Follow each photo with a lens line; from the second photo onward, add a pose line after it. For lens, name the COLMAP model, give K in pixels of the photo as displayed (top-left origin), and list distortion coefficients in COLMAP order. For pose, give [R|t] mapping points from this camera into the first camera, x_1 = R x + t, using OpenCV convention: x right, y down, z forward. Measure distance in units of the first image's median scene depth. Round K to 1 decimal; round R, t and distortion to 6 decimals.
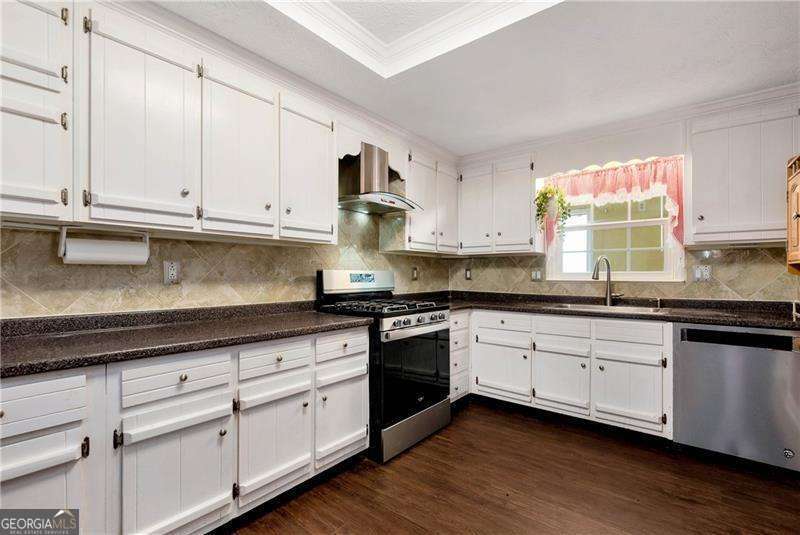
lens RADIAL K [[362.4, 0, 399.9], [0, 362.4, 273.8], [0, 0, 1]] dist [0.001188, -0.001275]
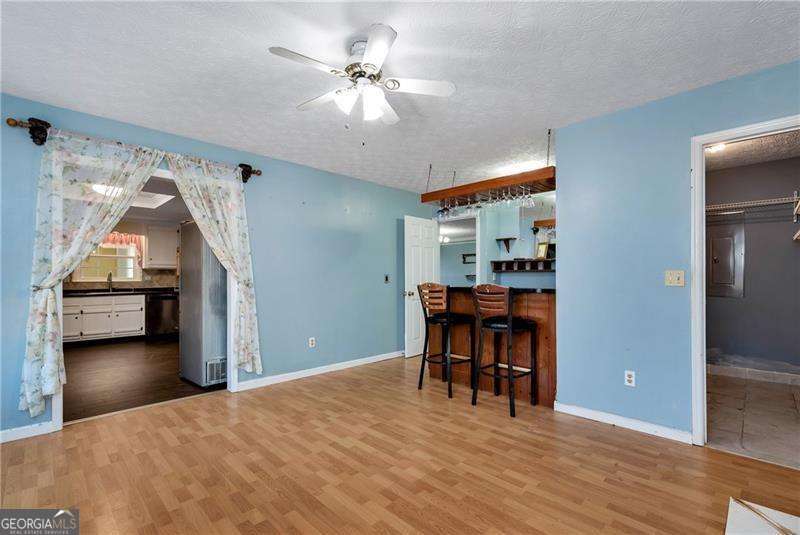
lens RADIAL K [[362.4, 0, 412.7], [0, 362.4, 277.7], [0, 0, 1]] dist [0.001188, -0.001275]
pose [[0.089938, -0.001191, 0.995947, -1.607181], [0.000661, 0.999999, 0.001136, -0.006257], [-0.995947, 0.000556, 0.089938, -1.161804]]
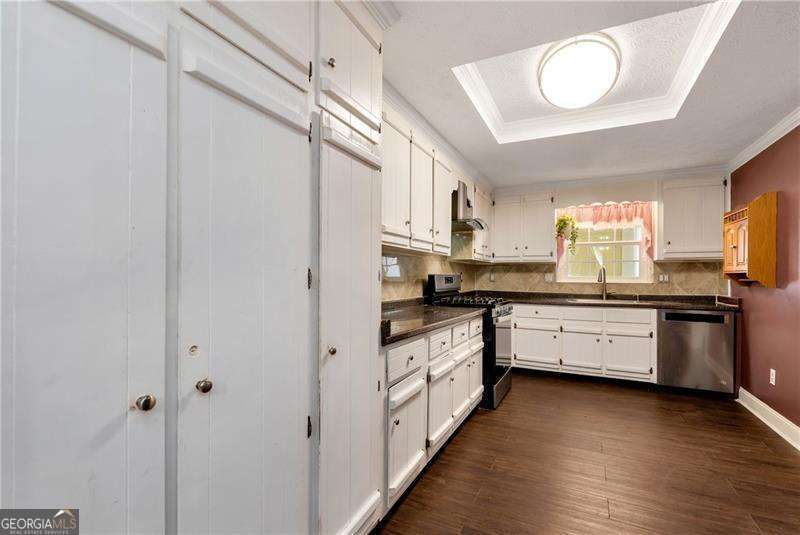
lens RADIAL K [[362.4, 0, 400.6], [0, 362.4, 273.9], [0, 0, 1]] dist [0.001188, -0.001275]
pose [[0.978614, 0.006063, 0.205617, -0.537389], [-0.005098, 0.999973, -0.005224, -0.004176], [-0.205643, 0.004064, 0.978619, -0.256884]]
